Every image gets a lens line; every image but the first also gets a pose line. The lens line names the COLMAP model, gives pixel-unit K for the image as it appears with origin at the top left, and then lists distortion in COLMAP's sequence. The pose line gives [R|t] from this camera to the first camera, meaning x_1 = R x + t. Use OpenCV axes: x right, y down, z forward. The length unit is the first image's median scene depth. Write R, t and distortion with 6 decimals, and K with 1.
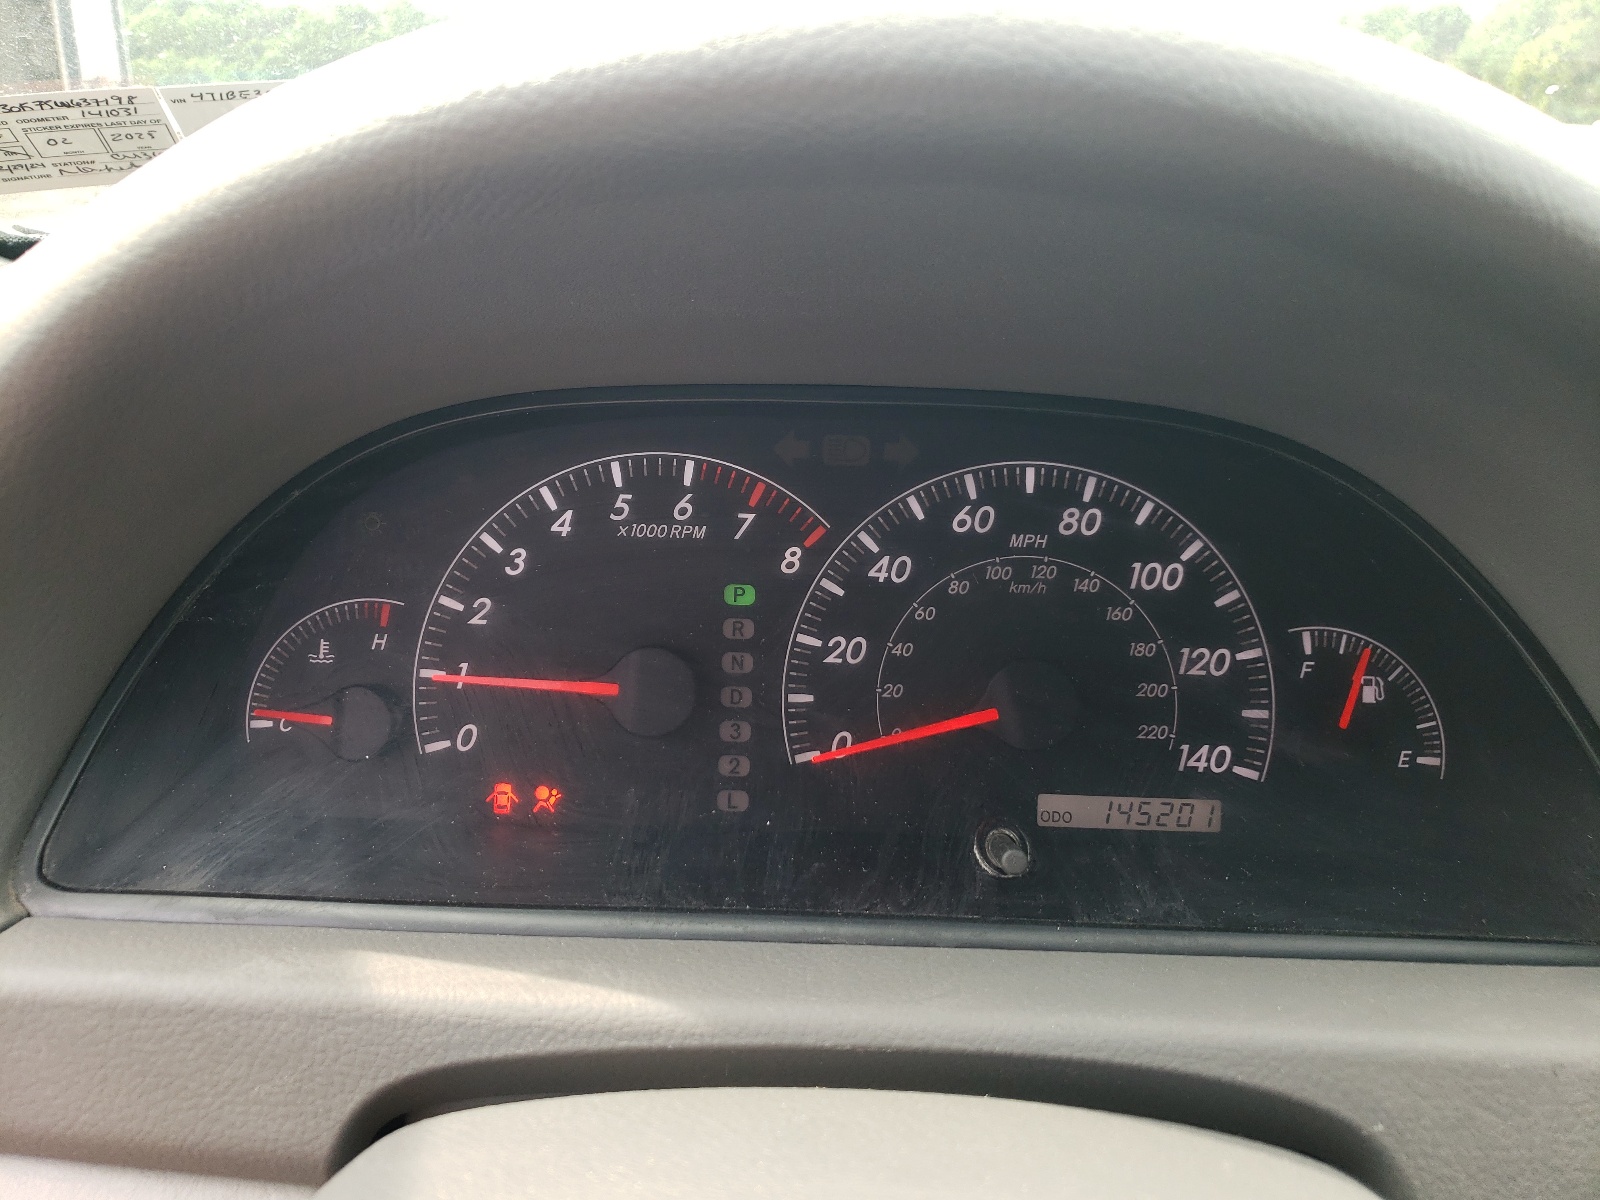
lens RADIAL K [[1221.2, 0, 800.0], [0, 1221.2, 599.6], [0, 0, 1]] dist [-0.014717, -0.003195]
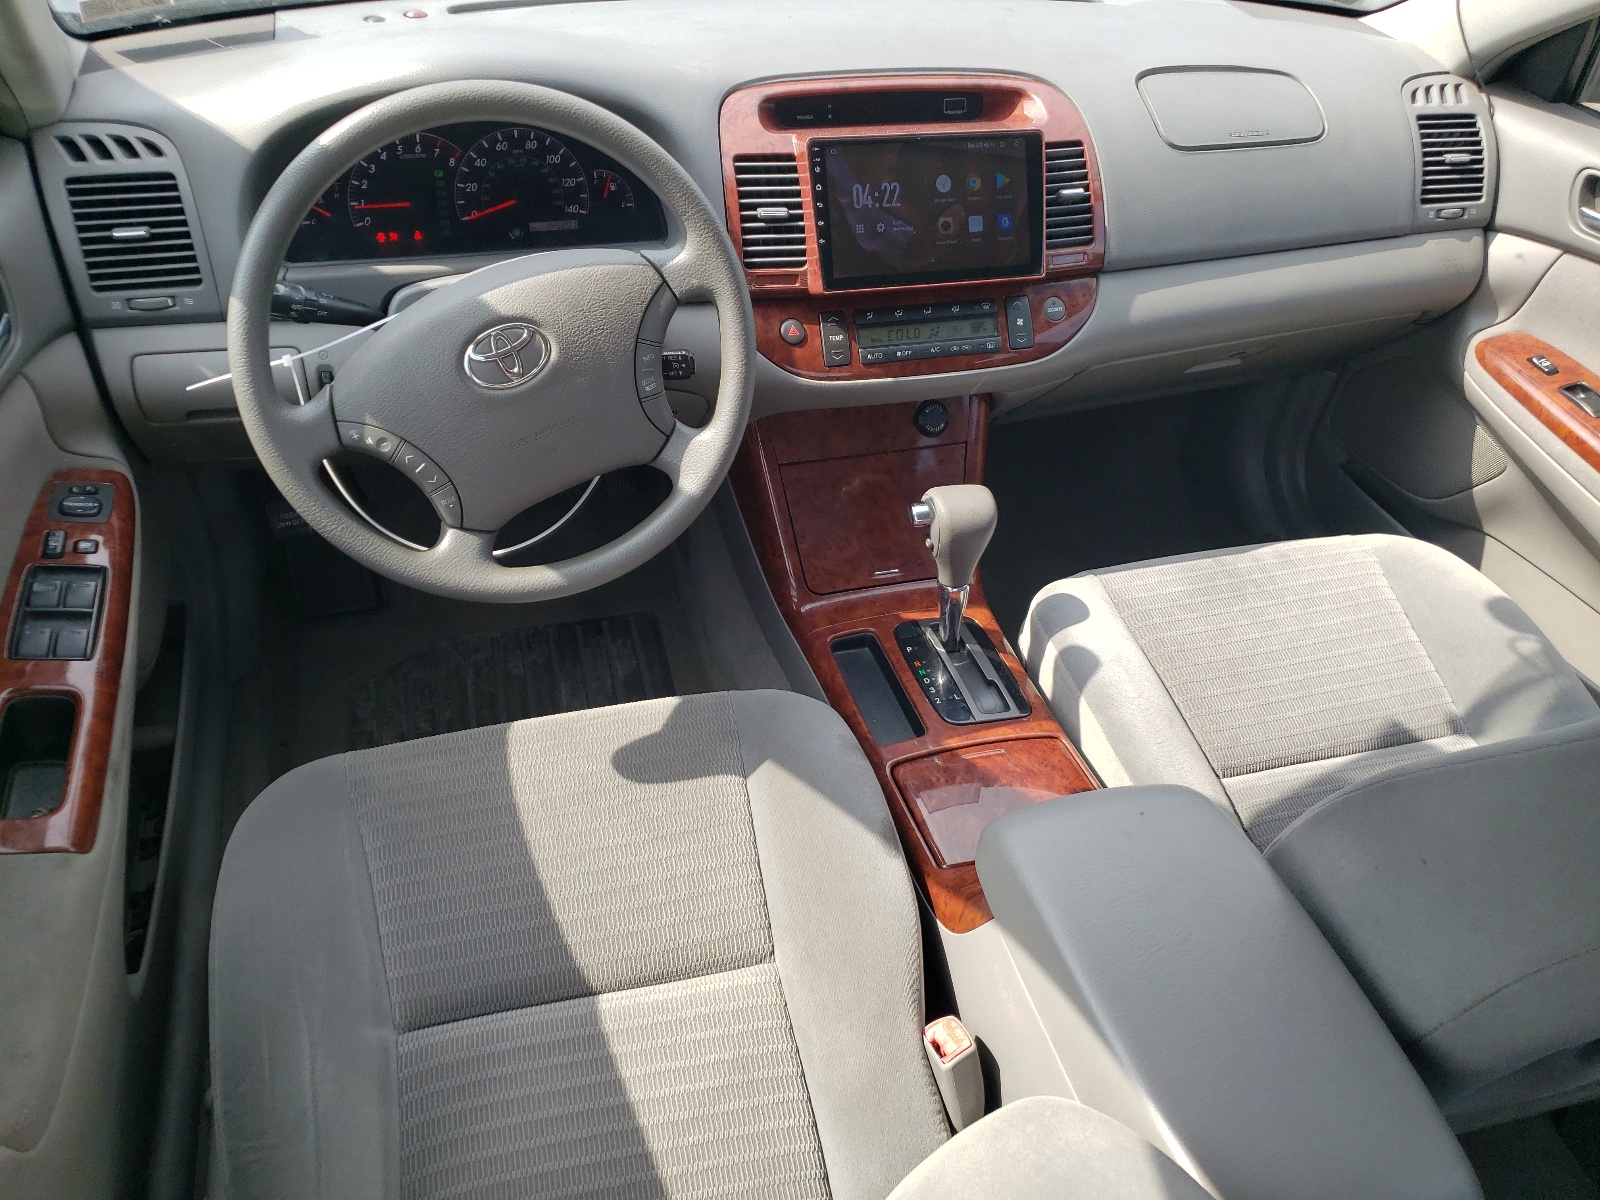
lens RADIAL K [[1221.2, 0, 799.3], [0, 1221.2, 596.4], [0, 0, 1]] dist [-0.014717, -0.003195]
pose [[0.966274, -0.149366, 0.209773, 0.038592], [0.070352, 0.936725, 0.342925, 0.008370], [-0.247721, -0.316602, 0.915641, -2.939958]]
